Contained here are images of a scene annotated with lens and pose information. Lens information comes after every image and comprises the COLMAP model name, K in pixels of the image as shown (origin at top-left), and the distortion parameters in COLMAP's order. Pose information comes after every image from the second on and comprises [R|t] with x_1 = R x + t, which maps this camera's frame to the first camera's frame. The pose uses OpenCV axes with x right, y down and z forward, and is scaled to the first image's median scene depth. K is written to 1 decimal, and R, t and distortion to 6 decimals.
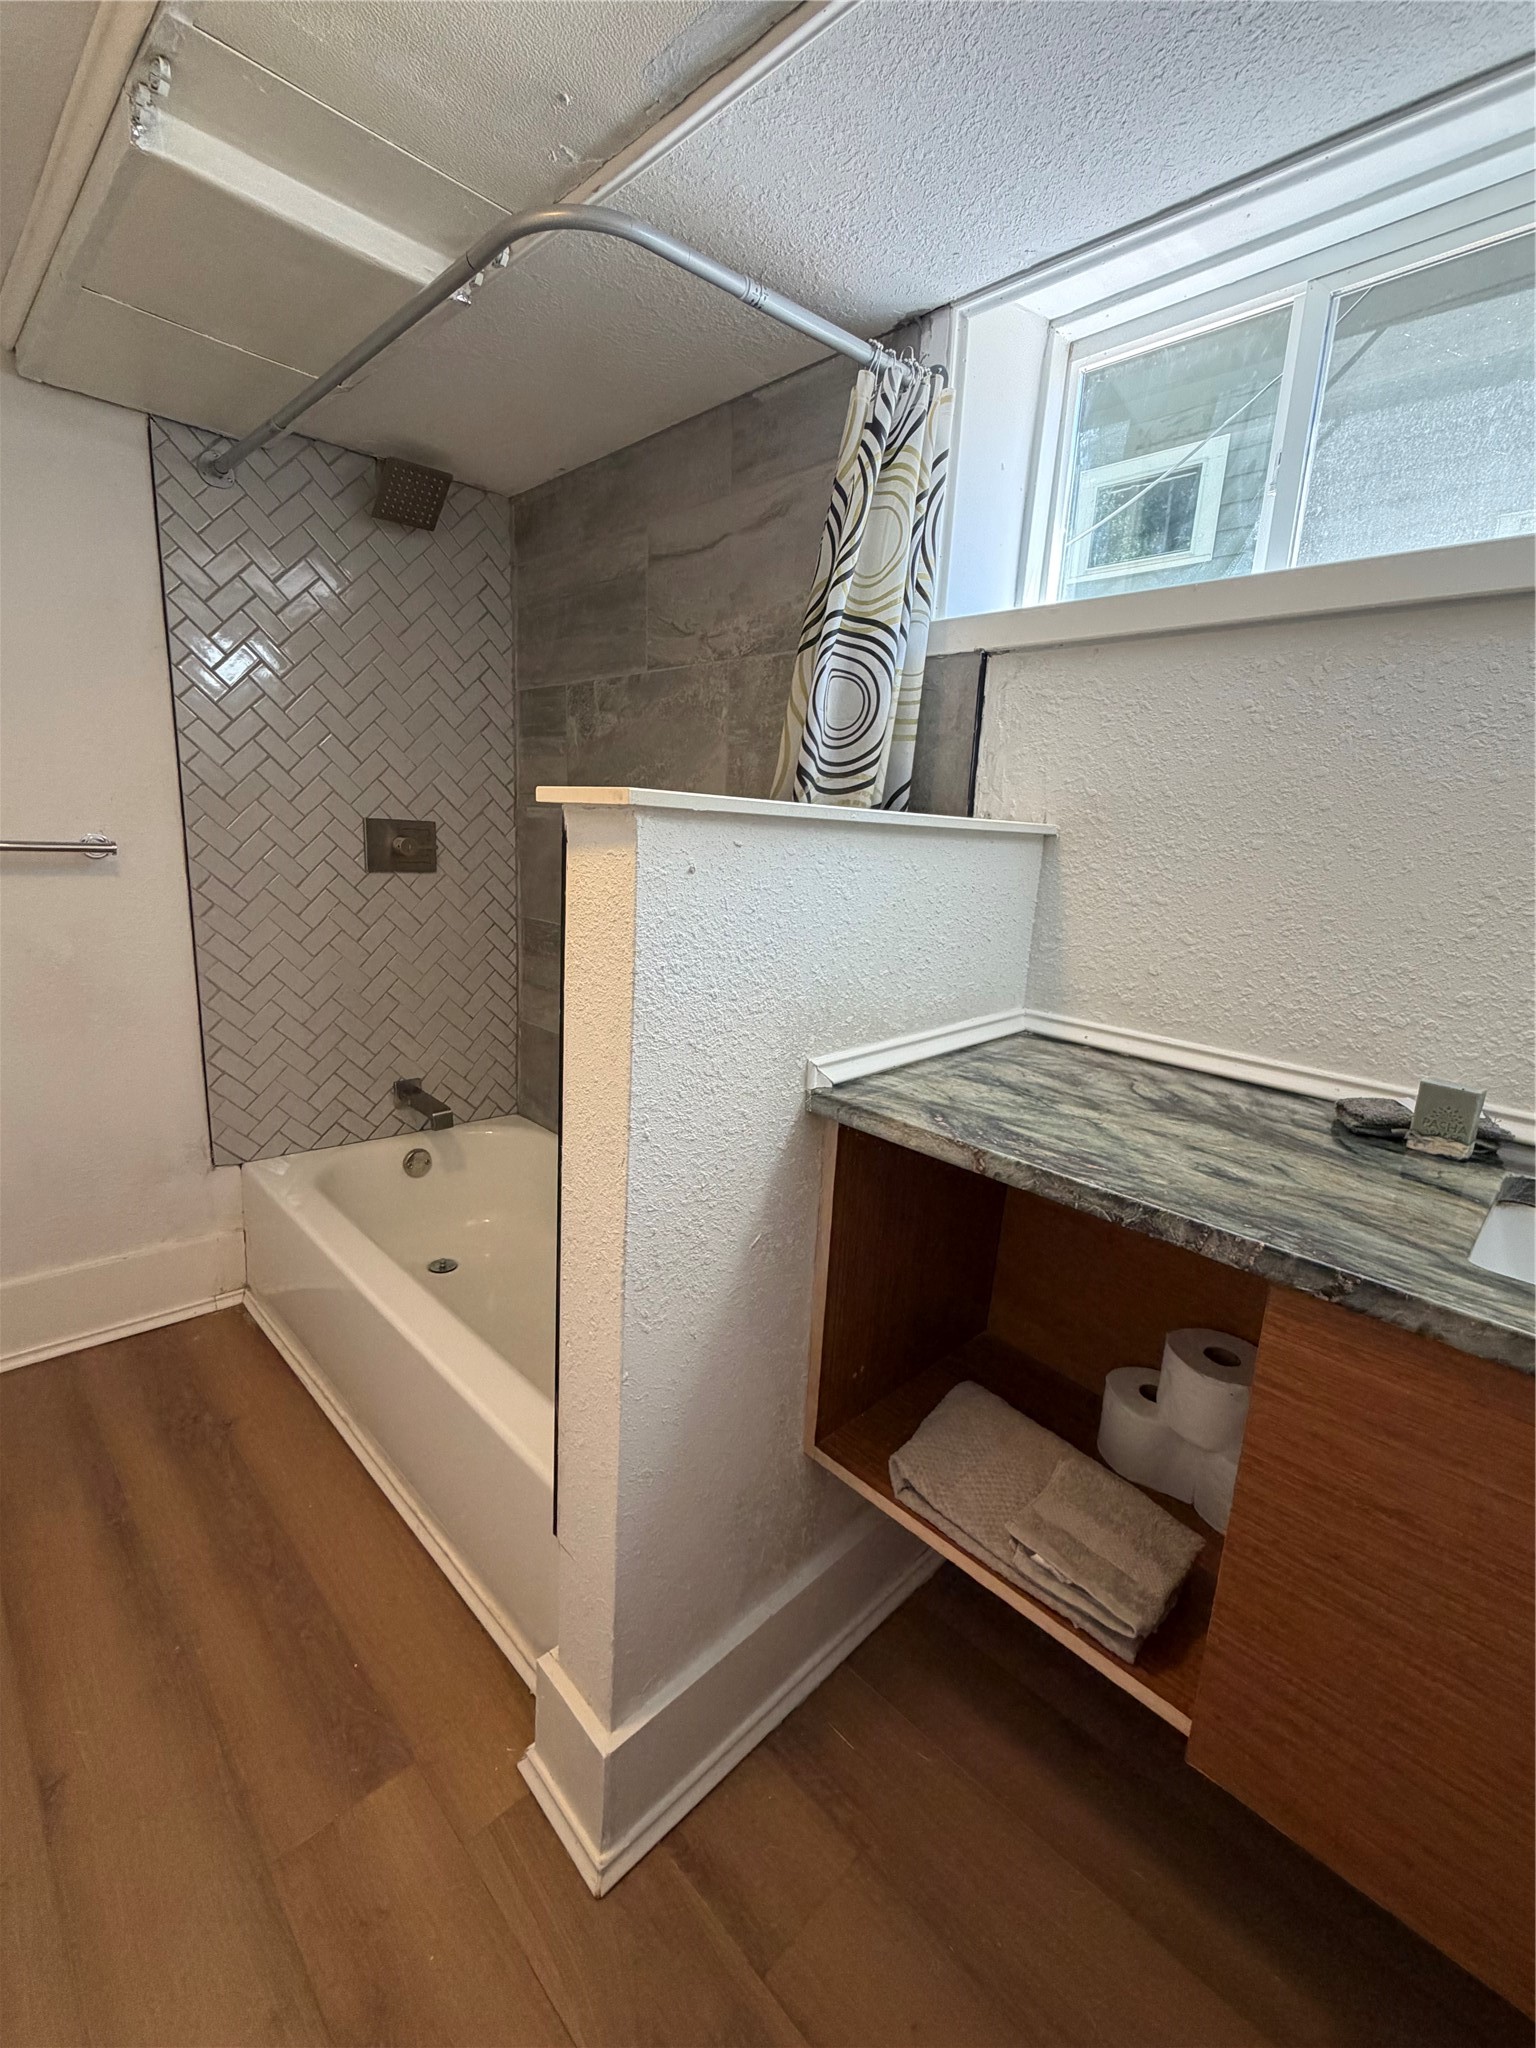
lens RADIAL K [[868.3, 0, 770.4], [0, 868.3, 1018.2], [0, 0, 1]] dist [-0.001784, -0.000261]
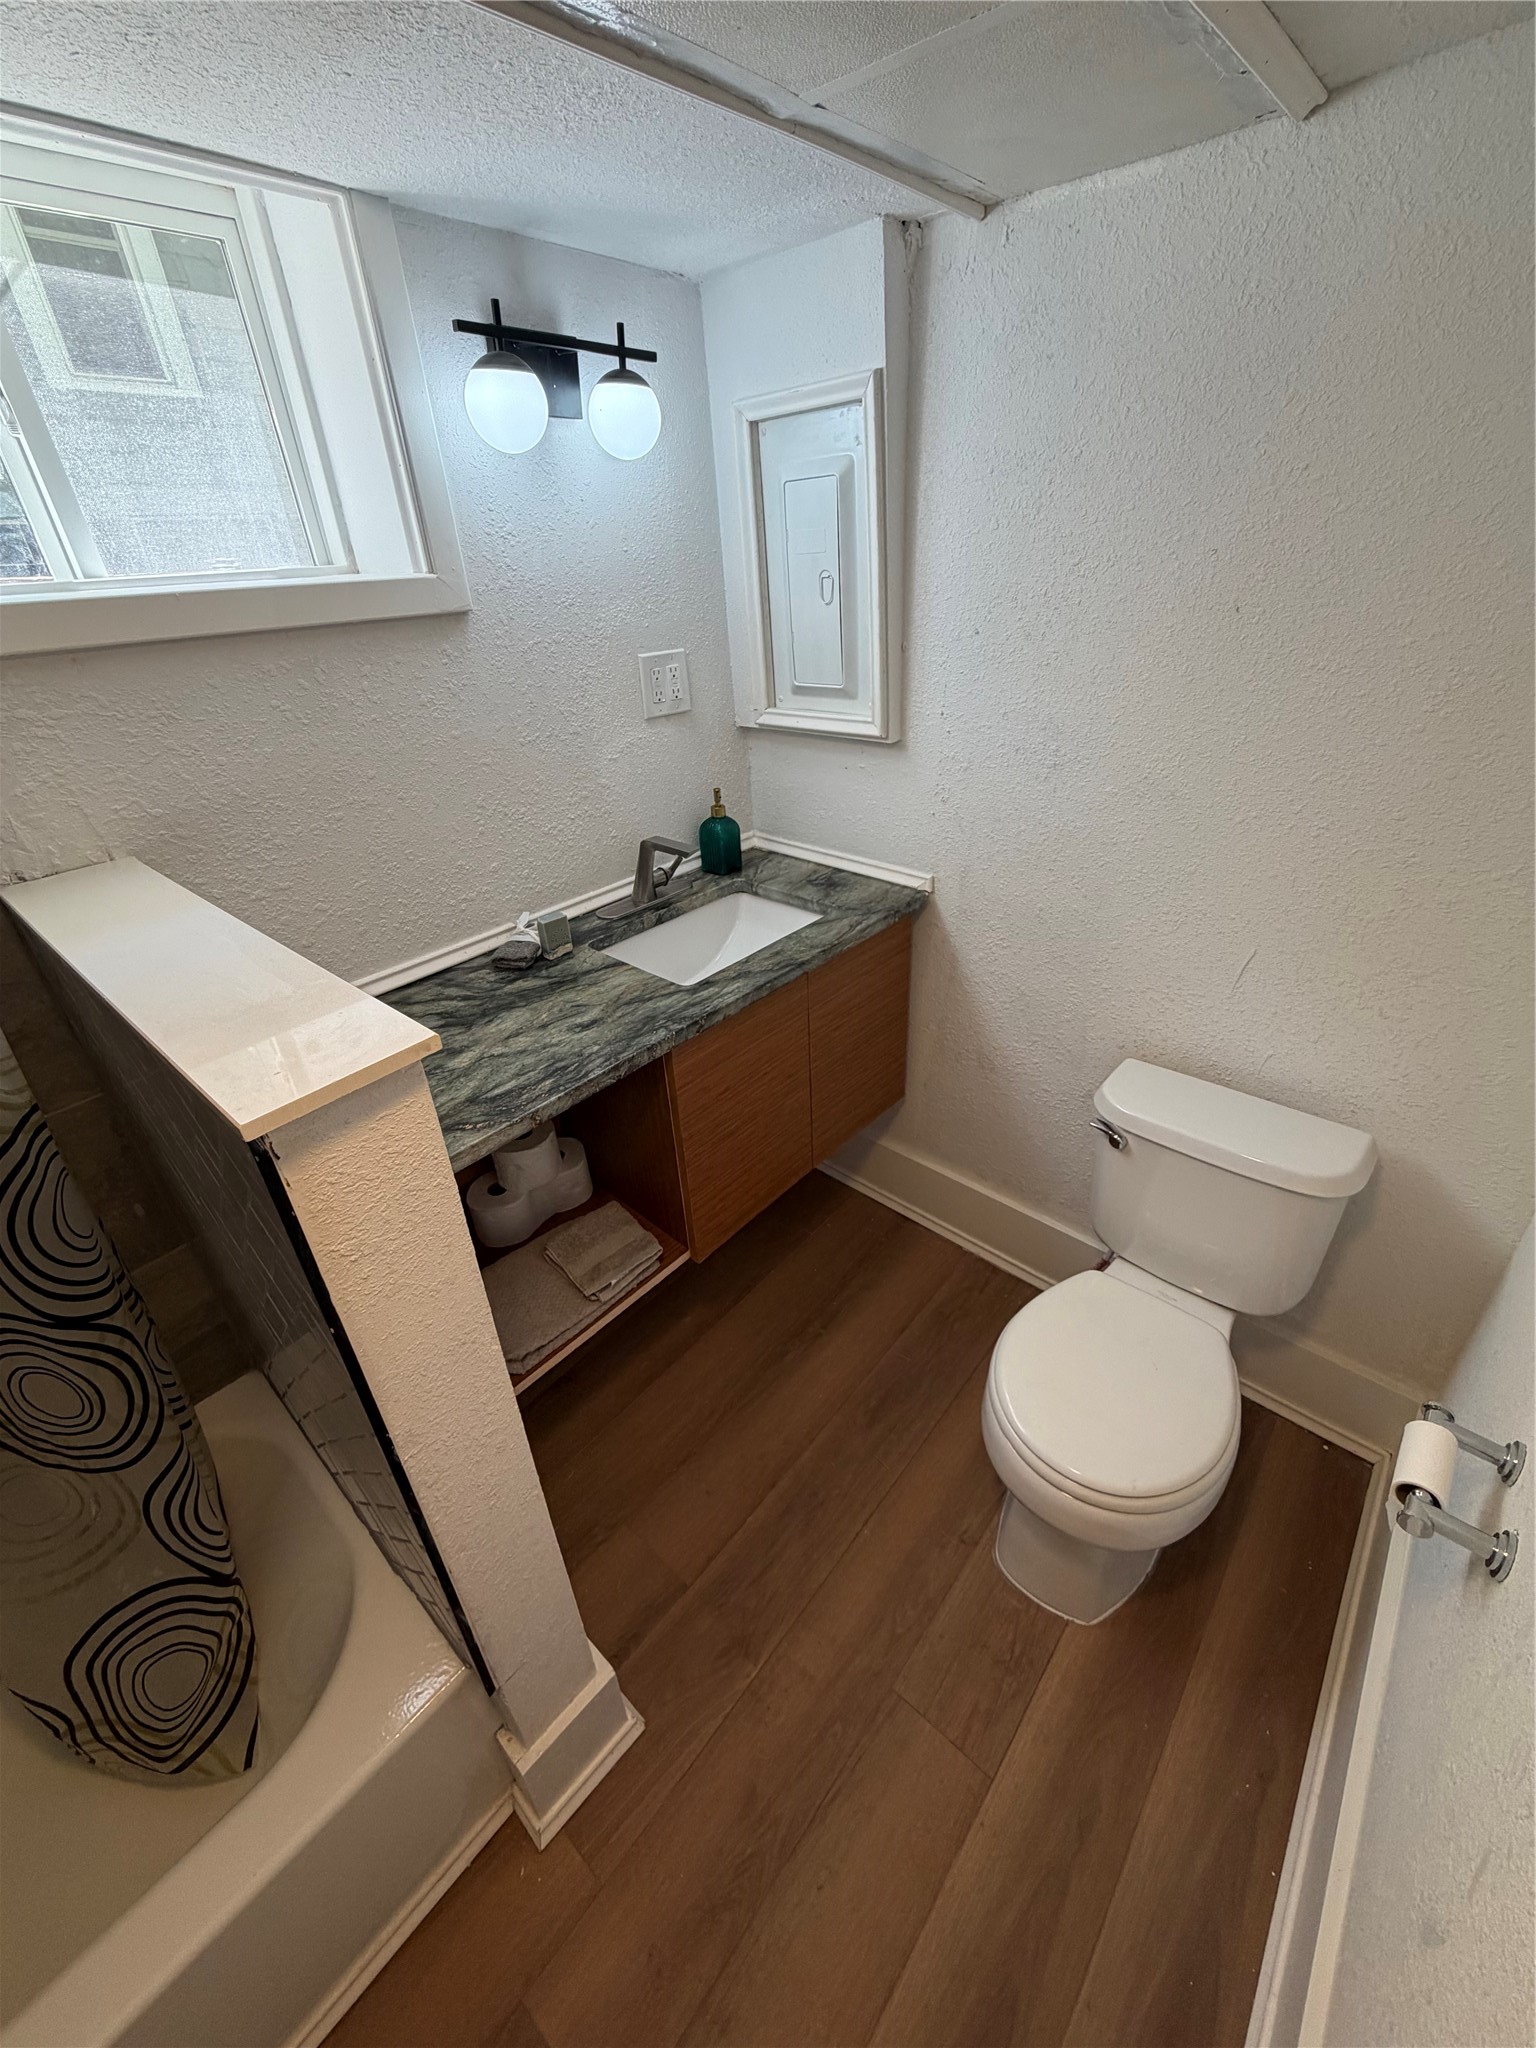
lens RADIAL K [[806.8, 0, 768.9], [0, 806.8, 1014.8], [0, 0, 1]] dist [0.000961, -0.000224]
pose [[-0.061560, -0.540854, 0.838861, -0.726700], [0.261462, 0.802367, 0.536512, -0.528689], [-0.963249, 0.252358, 0.092019, 0.465849]]
